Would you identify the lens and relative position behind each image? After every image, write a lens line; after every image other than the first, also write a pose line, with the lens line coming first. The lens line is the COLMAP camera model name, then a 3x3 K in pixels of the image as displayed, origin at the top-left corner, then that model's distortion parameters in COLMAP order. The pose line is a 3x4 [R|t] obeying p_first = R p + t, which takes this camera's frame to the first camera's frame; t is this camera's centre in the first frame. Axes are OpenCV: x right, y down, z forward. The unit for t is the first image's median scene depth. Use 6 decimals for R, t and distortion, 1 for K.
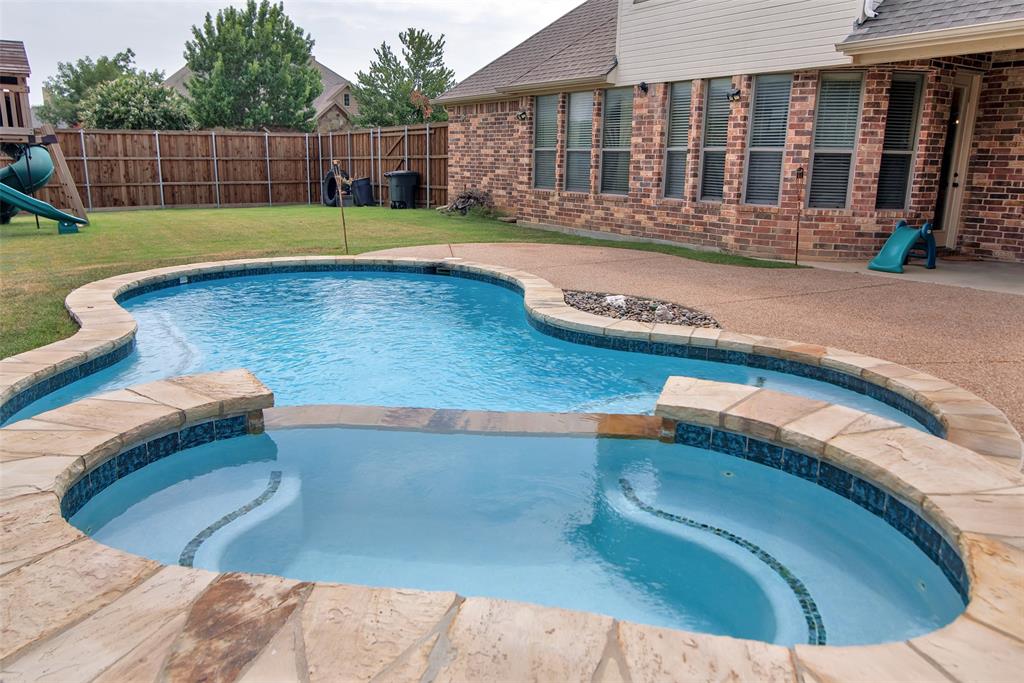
lens RADIAL K [[747.3, 0, 513.3], [0, 747.3, 359.0], [0, 0, 1]] dist [-0.003572, 0.001464]
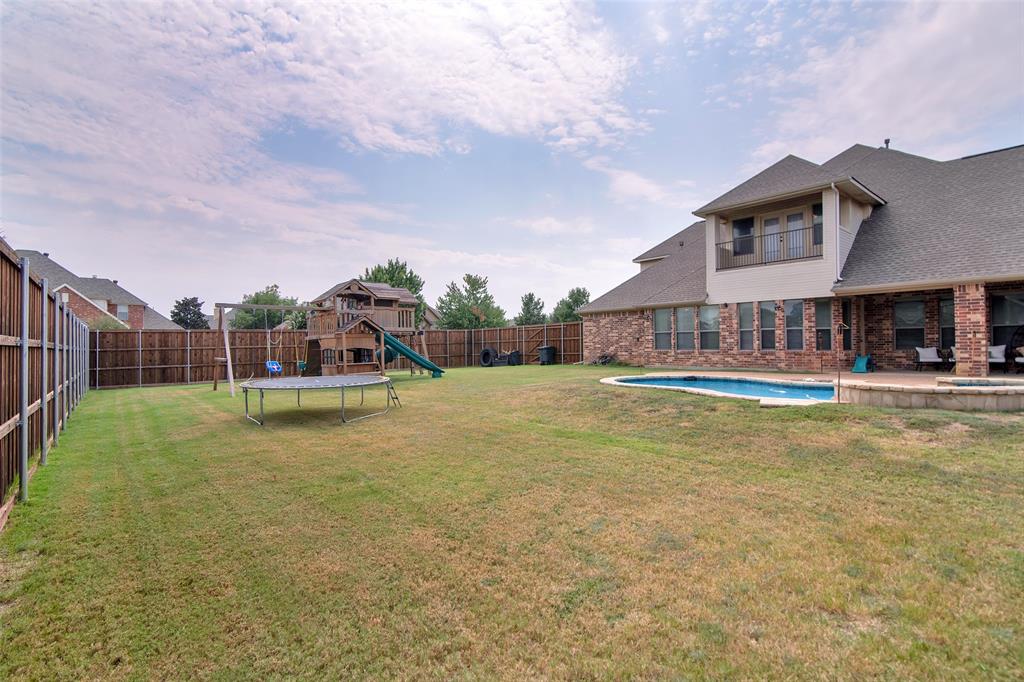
lens RADIAL K [[483.4, 0, 512.0], [0, 483.4, 341.0], [0, 0, 1]] dist [-0.016208, -0.000501]
pose [[0.989690, -0.024563, 0.141104, -0.695567], [0.061300, 0.963035, -0.262307, 0.101695], [-0.129445, 0.268253, 0.954612, -0.327690]]
